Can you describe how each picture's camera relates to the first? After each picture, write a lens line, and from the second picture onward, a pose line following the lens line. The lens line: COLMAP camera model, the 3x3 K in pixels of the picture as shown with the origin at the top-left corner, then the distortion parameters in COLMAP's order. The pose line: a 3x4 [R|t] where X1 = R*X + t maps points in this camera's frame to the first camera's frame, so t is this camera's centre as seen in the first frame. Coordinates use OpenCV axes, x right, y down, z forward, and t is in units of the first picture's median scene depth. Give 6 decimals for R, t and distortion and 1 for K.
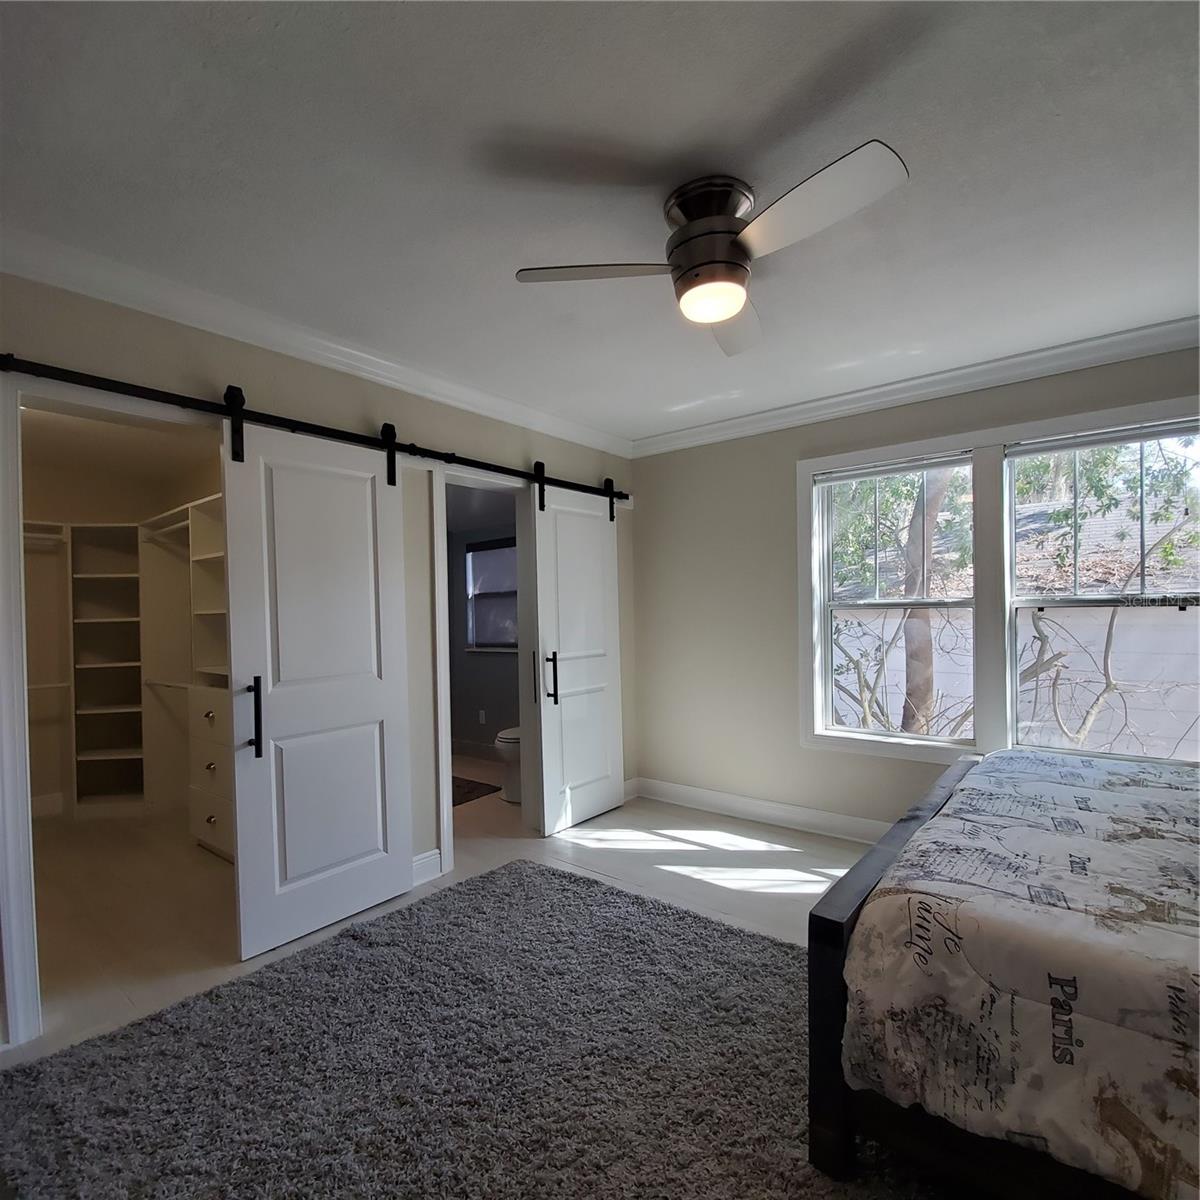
lens RADIAL K [[633.6, 0, 595.7], [0, 633.6, 620.2], [0, 0, 1]] dist [0.004747, -0.009521]
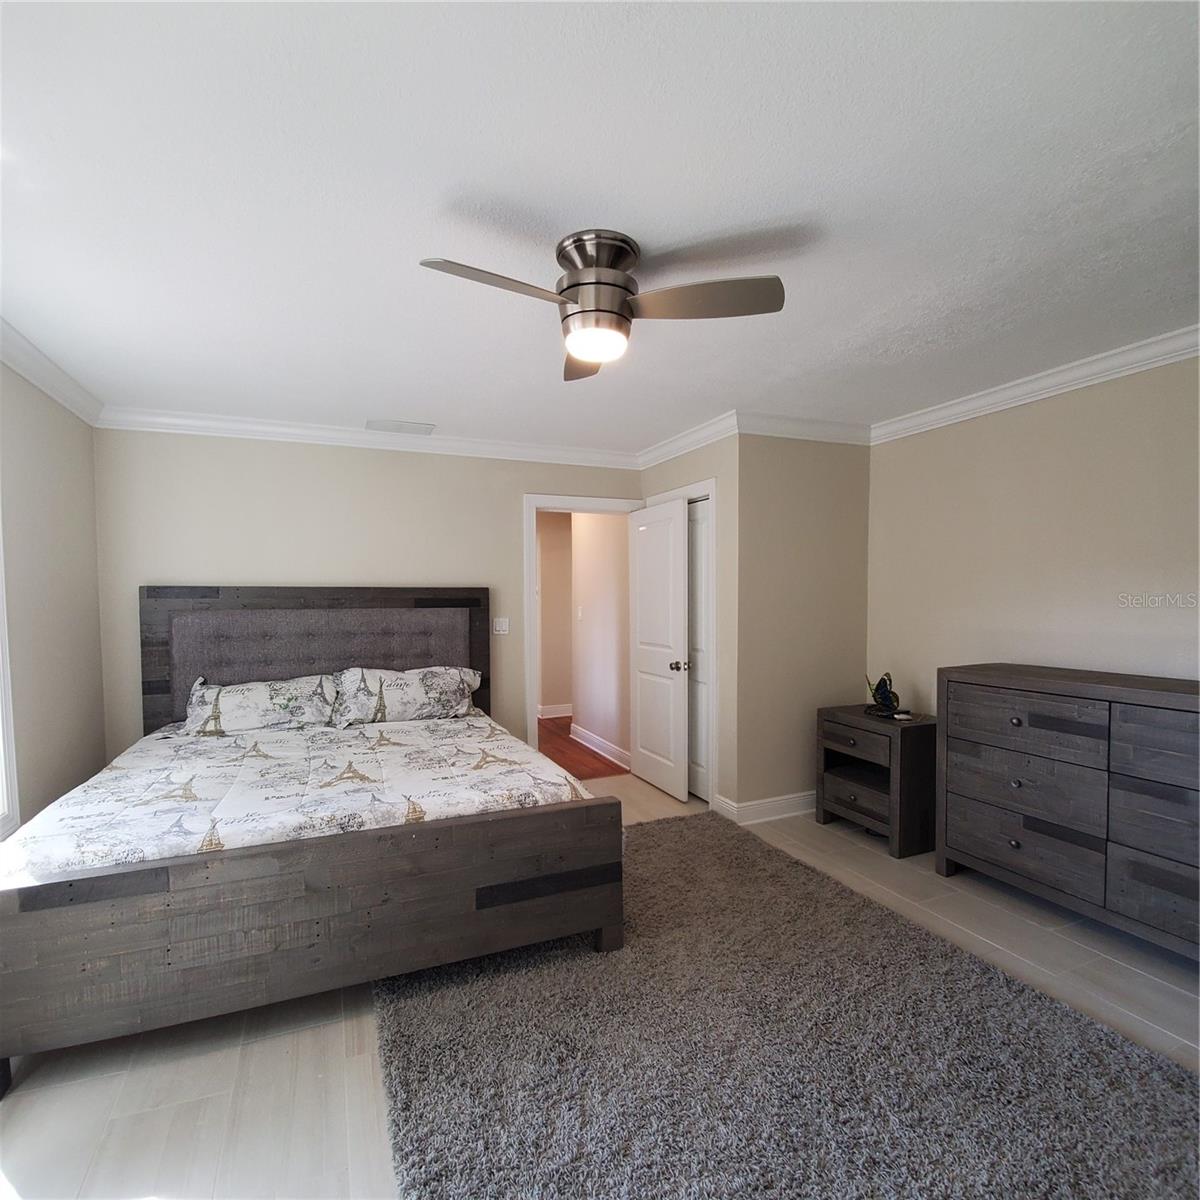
lens RADIAL K [[633.6, 0, 595.7], [0, 633.6, 620.2], [0, 0, 1]] dist [0.004747, -0.009521]
pose [[-0.883711, 0.000781, 0.468033, -0.160703], [0.026108, 0.998524, 0.047629, -0.043129], [-0.467304, 0.054310, -0.882427, 0.996965]]
